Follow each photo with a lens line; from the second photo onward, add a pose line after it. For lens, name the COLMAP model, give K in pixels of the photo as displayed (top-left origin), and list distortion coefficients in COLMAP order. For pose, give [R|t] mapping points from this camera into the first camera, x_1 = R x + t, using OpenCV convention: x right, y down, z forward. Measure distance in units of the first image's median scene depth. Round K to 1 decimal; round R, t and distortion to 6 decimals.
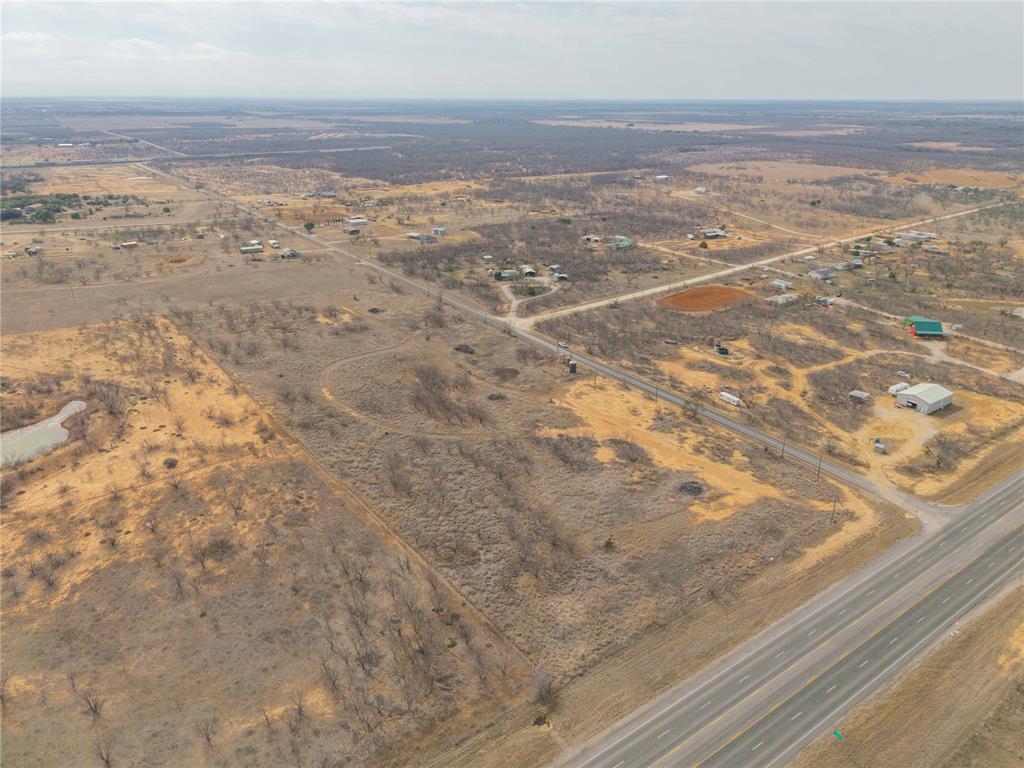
lens RADIAL K [[685.2, 0, 512.0], [0, 685.2, 384.0], [0, 0, 1]] dist [0.036350, -0.038898]
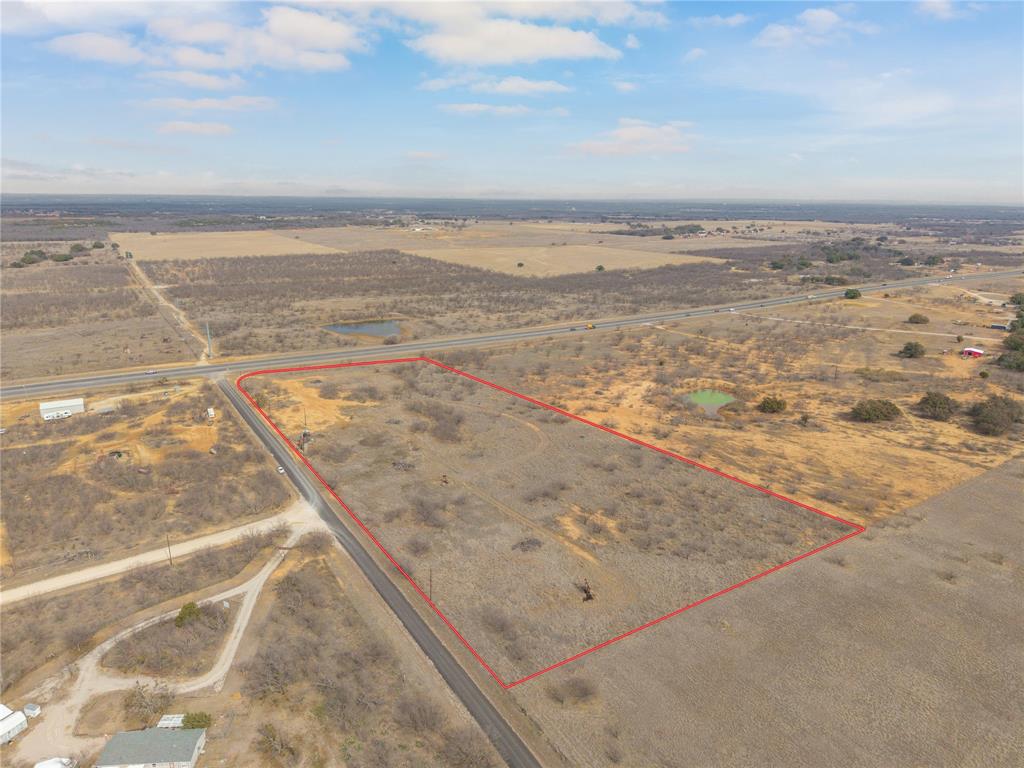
lens RADIAL K [[685.2, 0, 512.0], [0, 685.2, 384.0], [0, 0, 1]] dist [0.036350, -0.038898]
pose [[-0.998545, -0.025129, 0.047704, -0.315691], [0.009838, 0.784984, 0.619438, -0.855765], [-0.053013, 0.619006, -0.783595, 2.067455]]
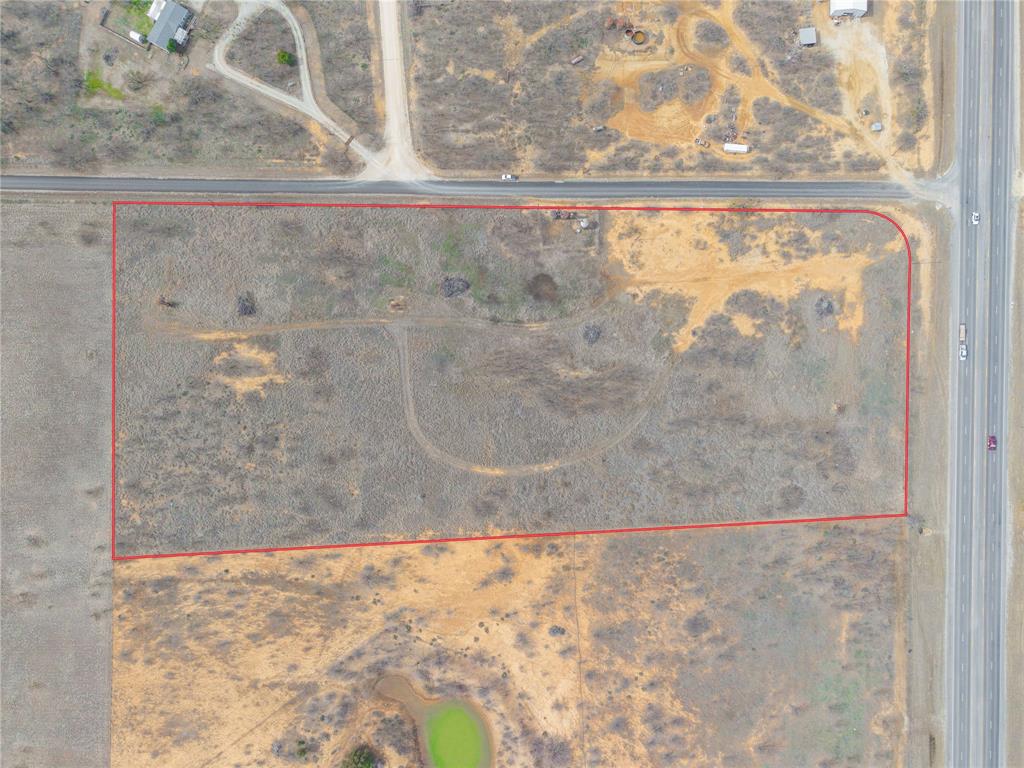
lens RADIAL K [[689.1, 0, 512.0], [0, 689.1, 384.0], [0, 0, 1]] dist [0.010494, -0.001516]
pose [[0.575650, -0.817694, 0.001799, -0.163427], [0.307533, 0.218539, 0.926101, -1.000534], [-0.757661, -0.532557, 0.377270, 0.734281]]
